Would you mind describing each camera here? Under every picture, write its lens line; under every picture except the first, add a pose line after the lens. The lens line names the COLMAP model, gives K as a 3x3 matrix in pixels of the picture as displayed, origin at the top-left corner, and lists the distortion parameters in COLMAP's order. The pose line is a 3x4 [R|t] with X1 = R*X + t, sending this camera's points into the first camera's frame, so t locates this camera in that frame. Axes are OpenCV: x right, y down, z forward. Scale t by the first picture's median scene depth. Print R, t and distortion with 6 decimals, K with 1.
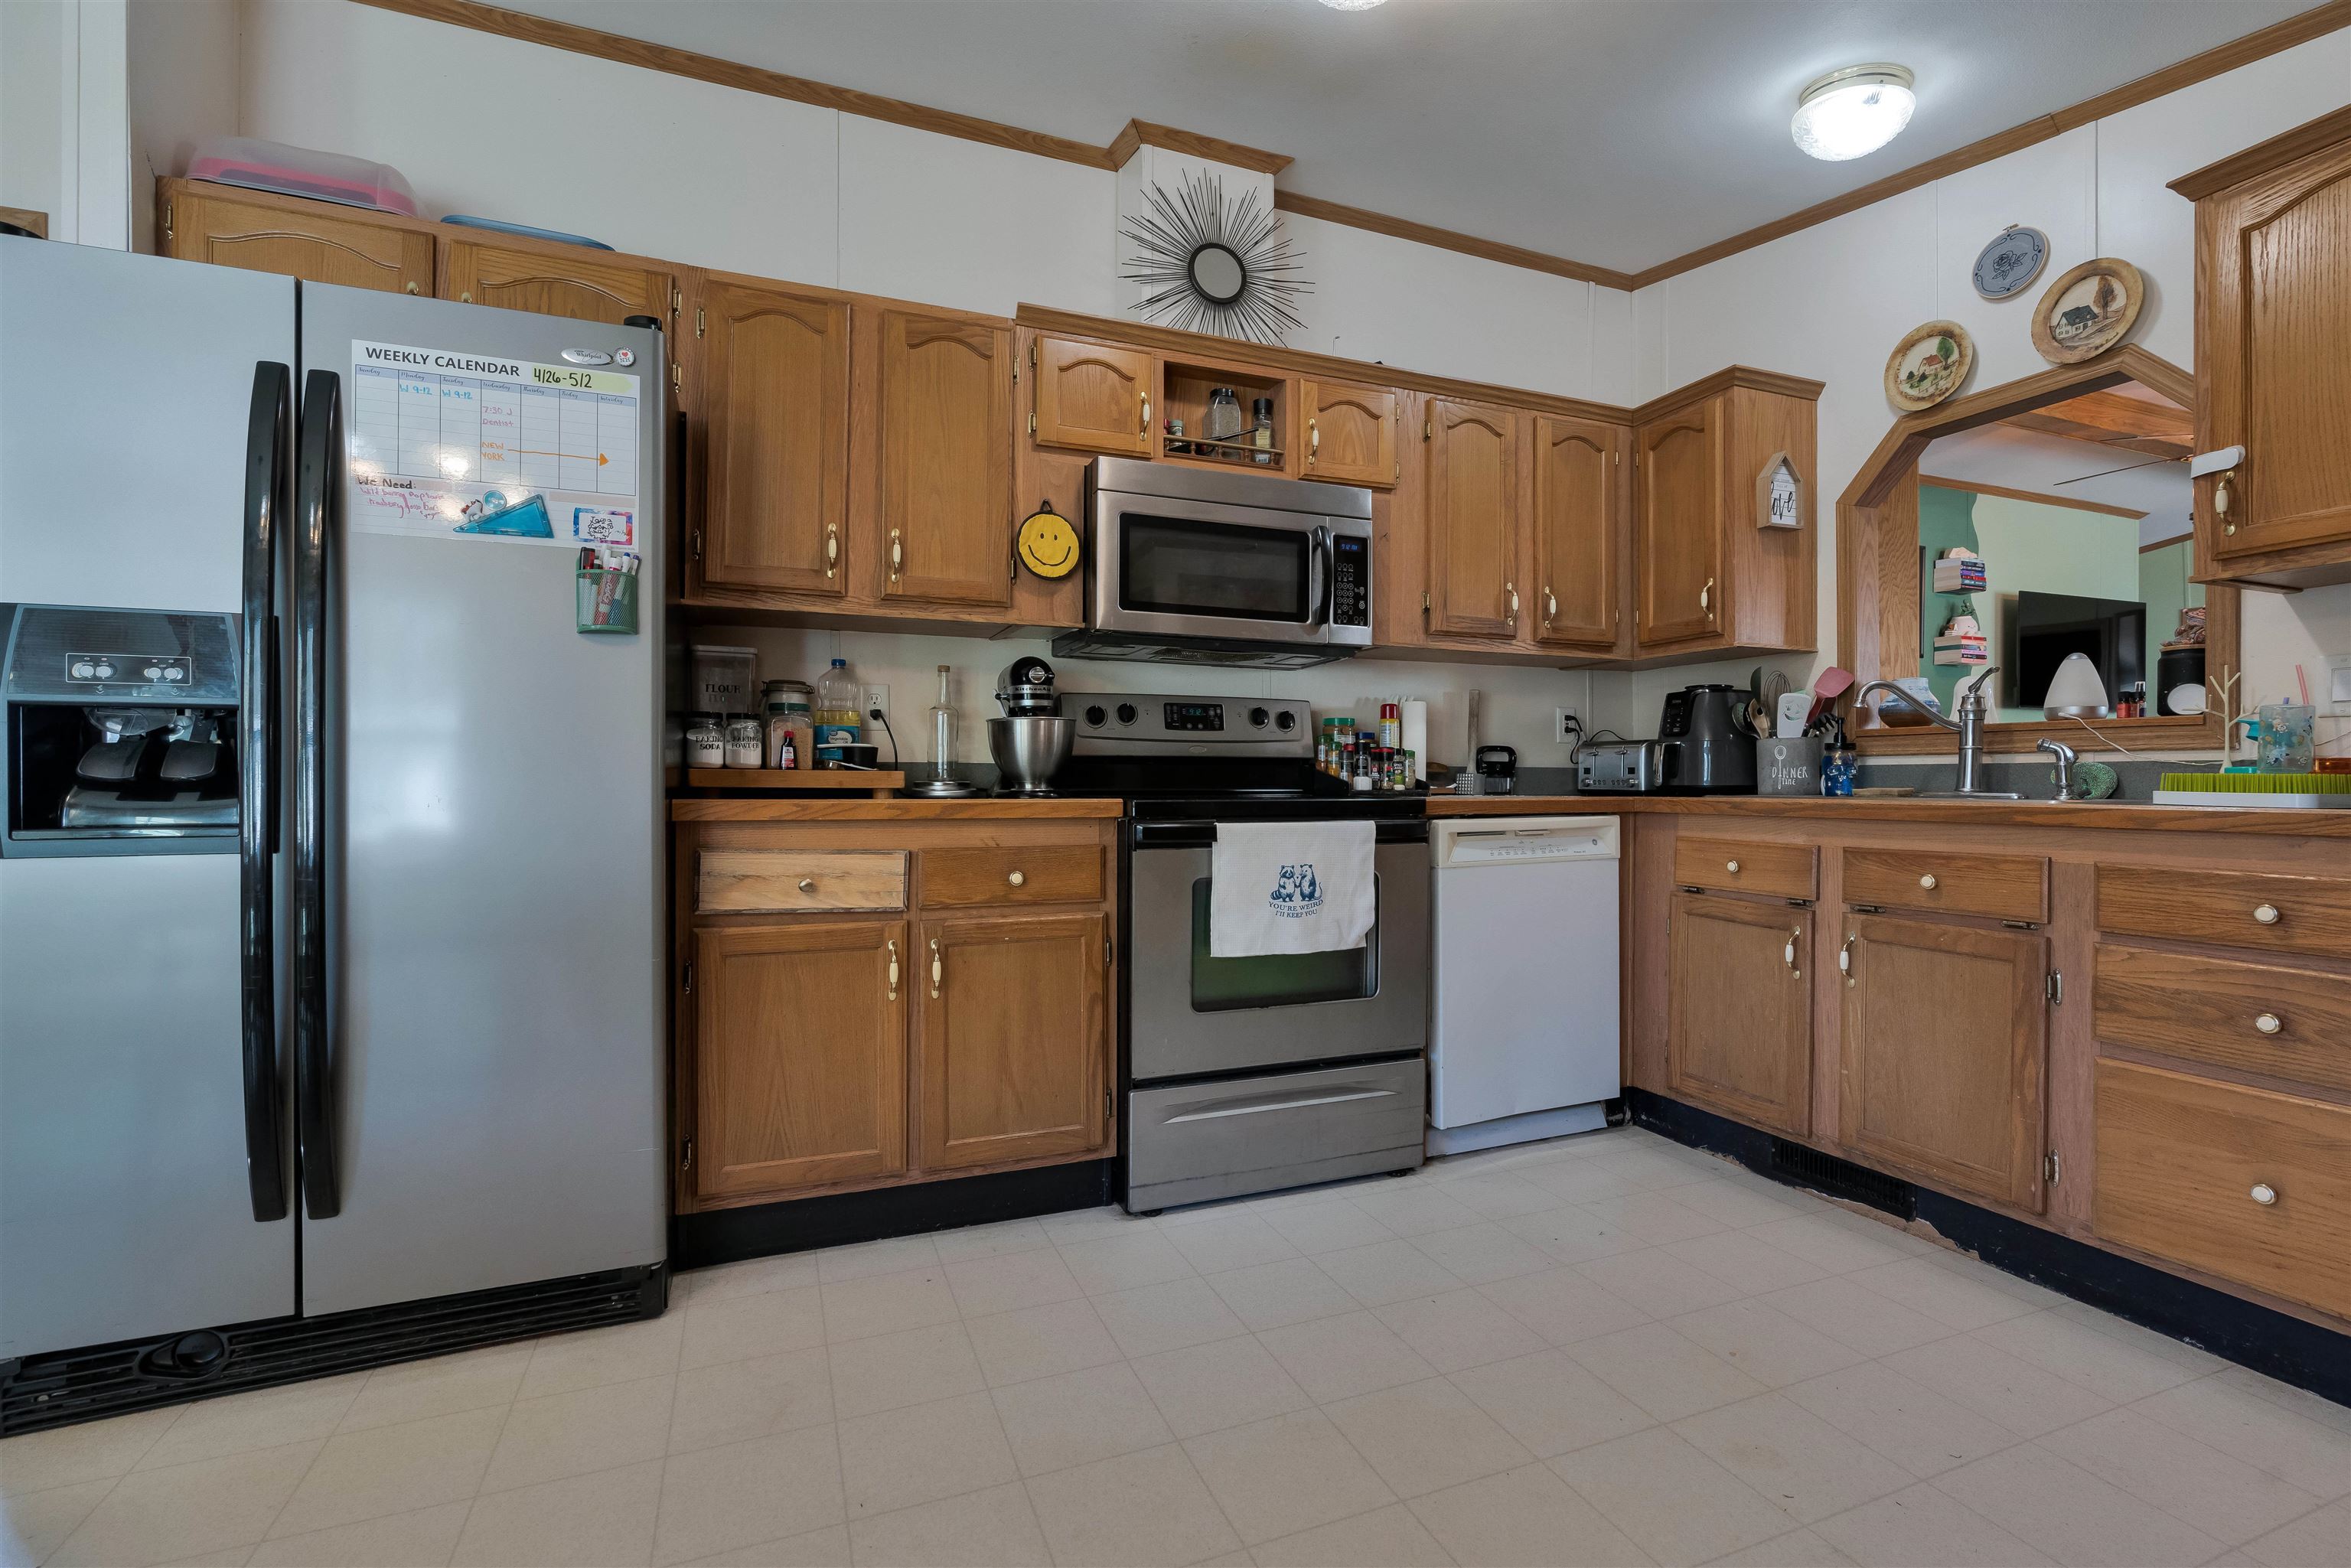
lens RADIAL K [[1047.0, 0, 1184.6], [0, 1047.0, 781.6], [0, 0, 1]] dist [-0.014037, 0.006441]
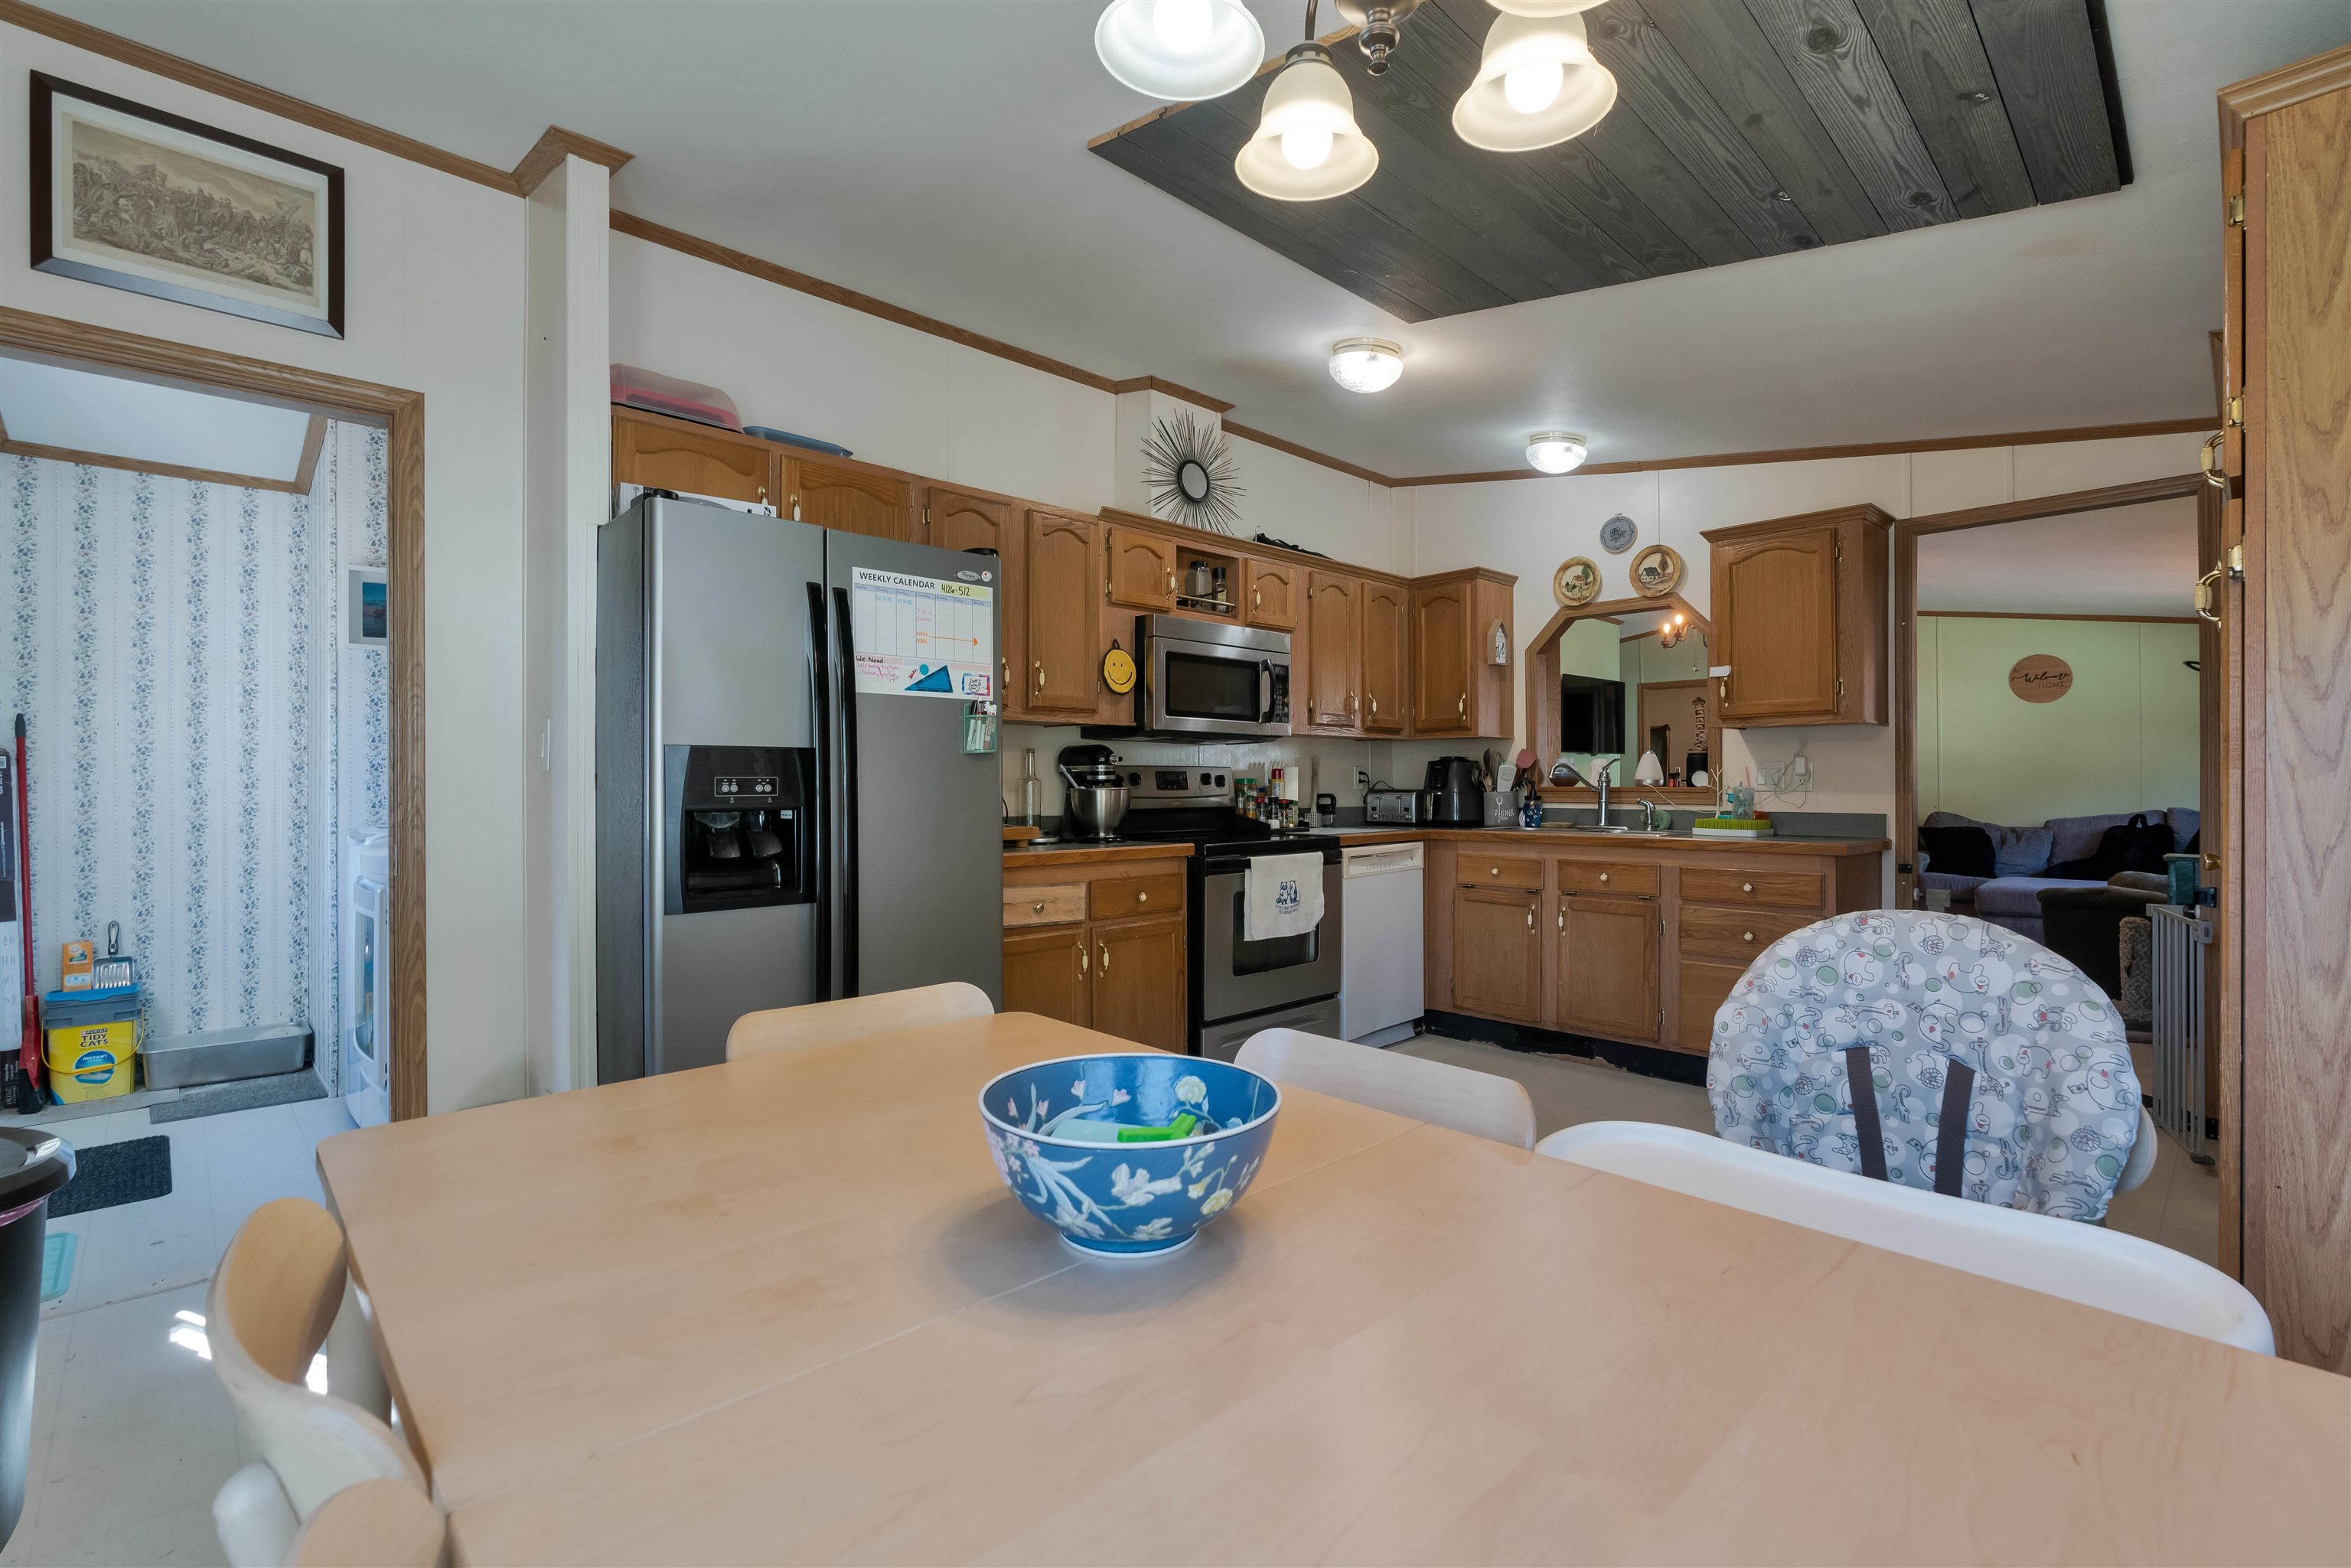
lens RADIAL K [[1047.0, 0, 1184.6], [0, 1047.0, 781.6], [0, 0, 1]] dist [-0.014037, 0.006441]
pose [[0.924763, -0.003426, 0.380528, -0.600208], [0.004332, 0.999989, -0.001524, -0.065952], [-0.380518, 0.003058, 0.924768, -0.396551]]
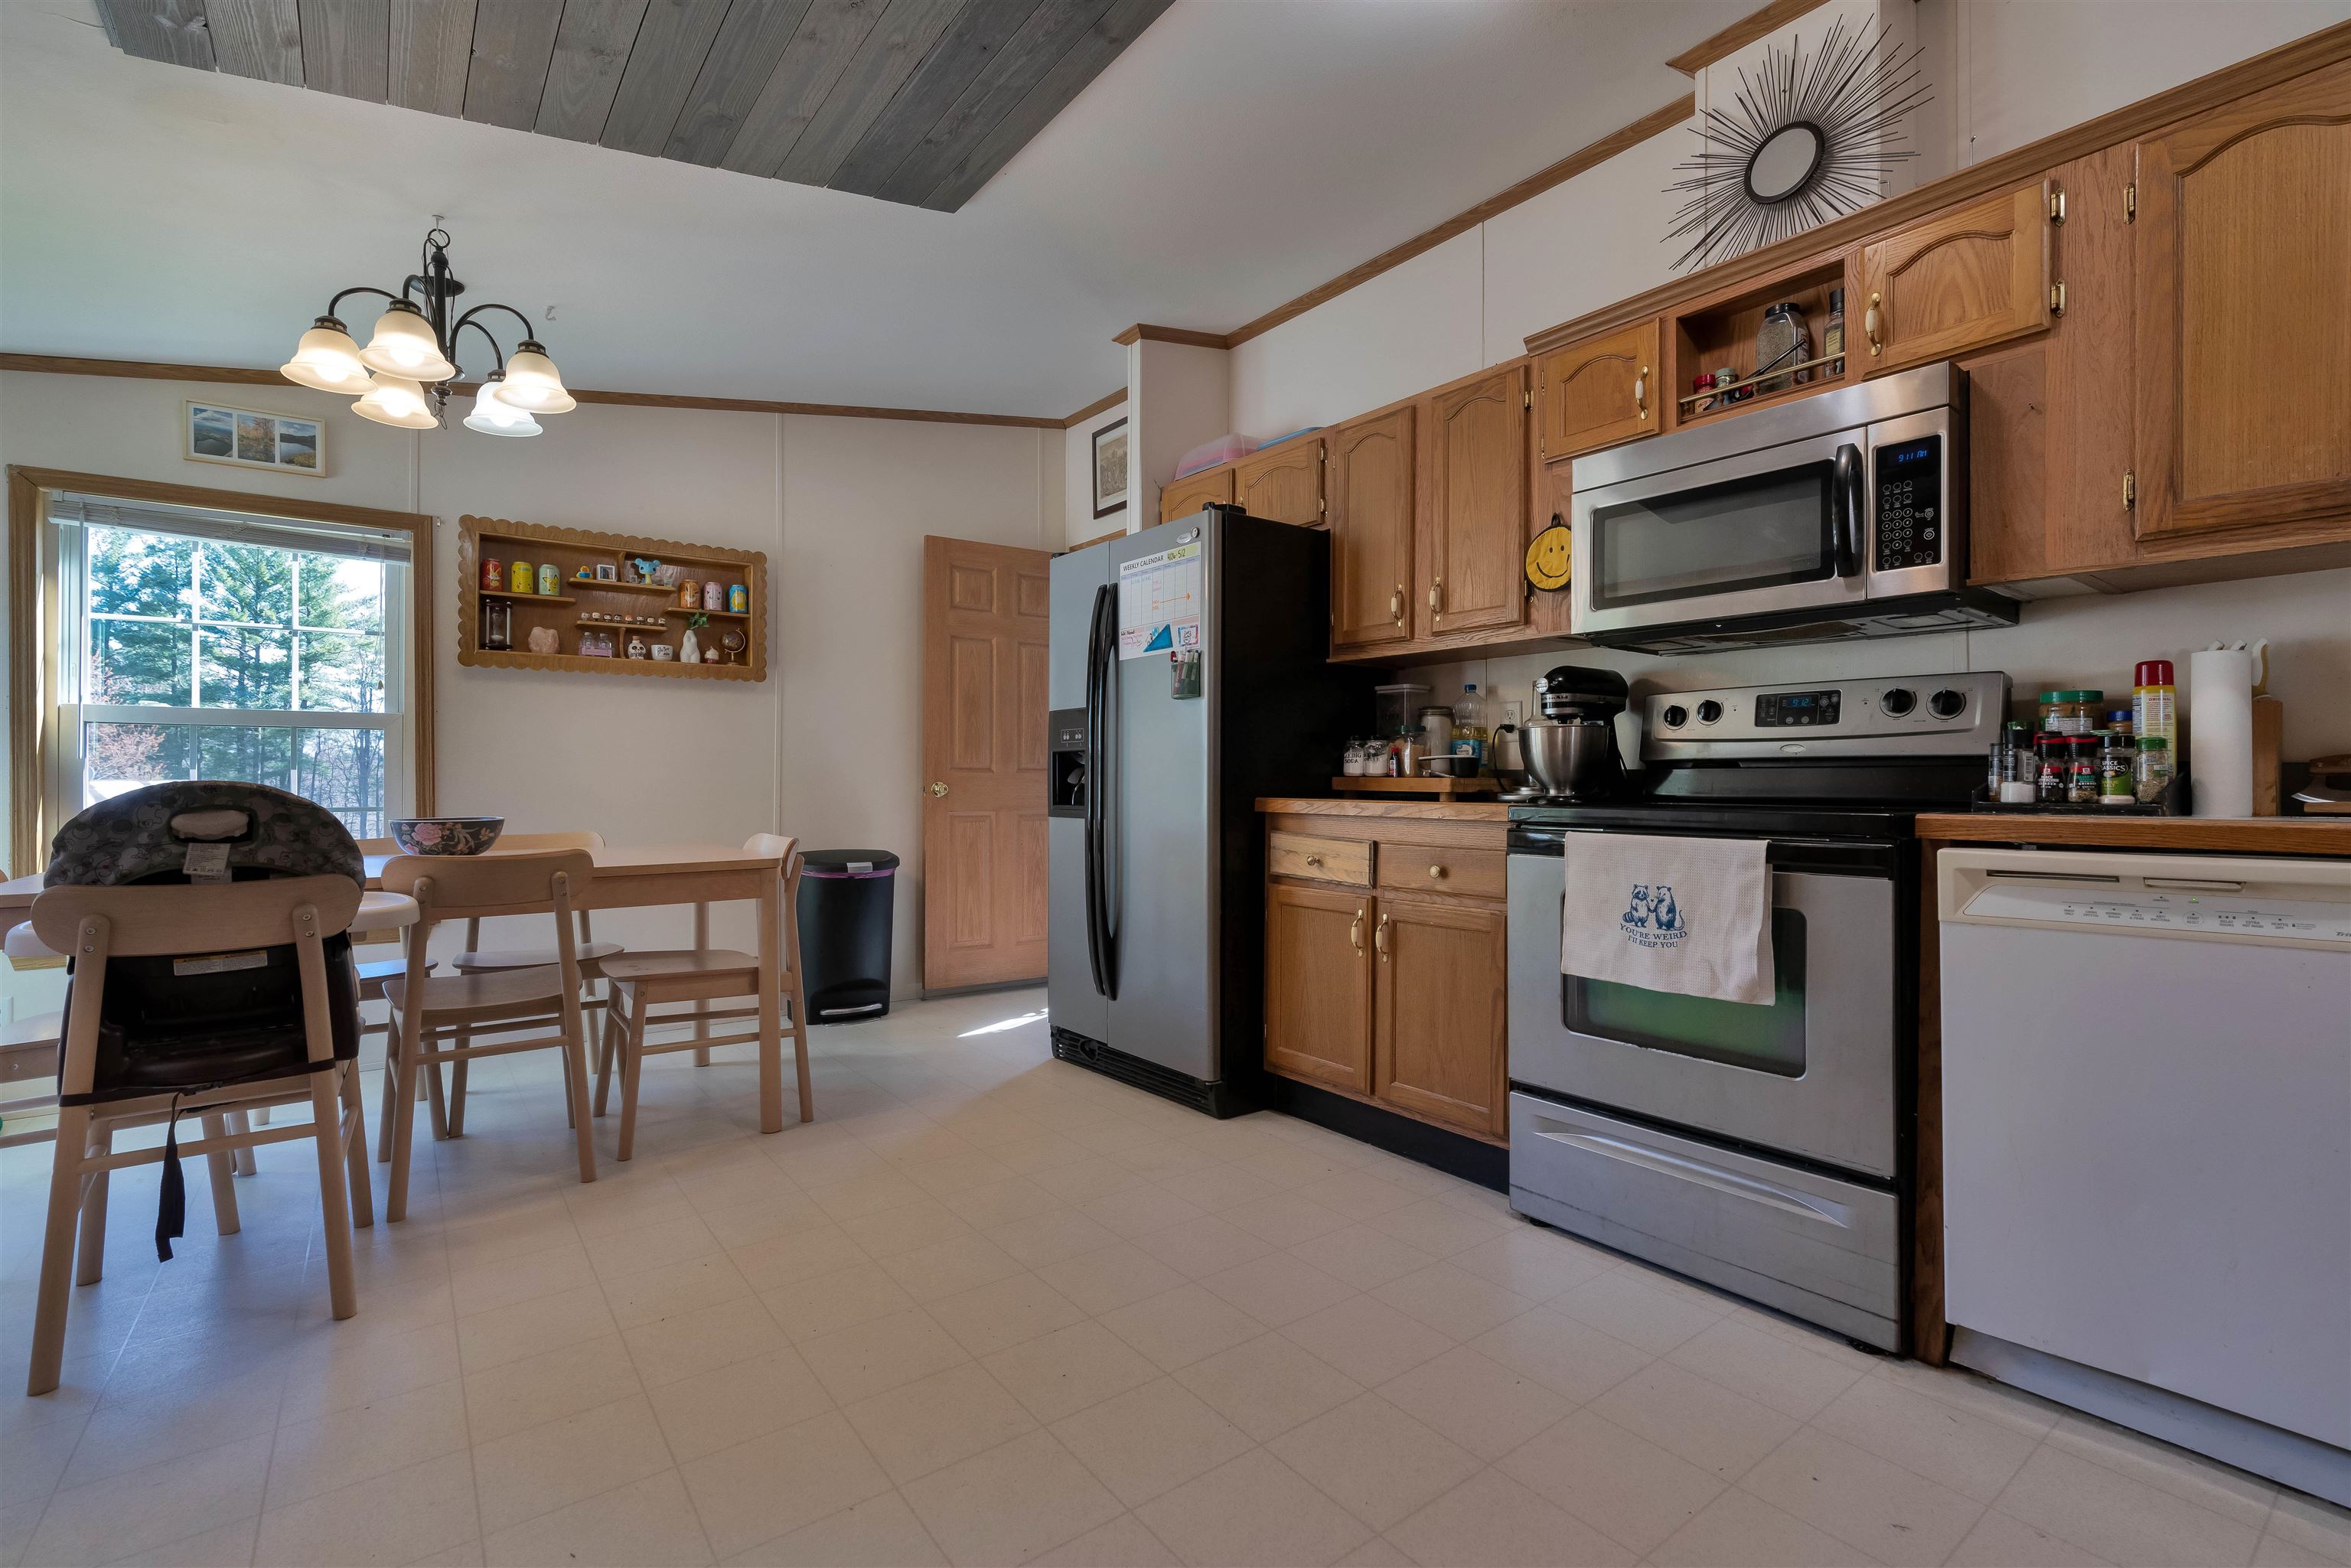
lens RADIAL K [[1047.0, 0, 1184.6], [0, 1047.0, 781.6], [0, 0, 1]] dist [-0.014037, 0.006441]
pose [[0.273698, -0.001413, -0.961815, 0.750327], [-0.004444, 0.999986, -0.002734, -0.001059], [0.961805, 0.005023, 0.273688, 0.365754]]
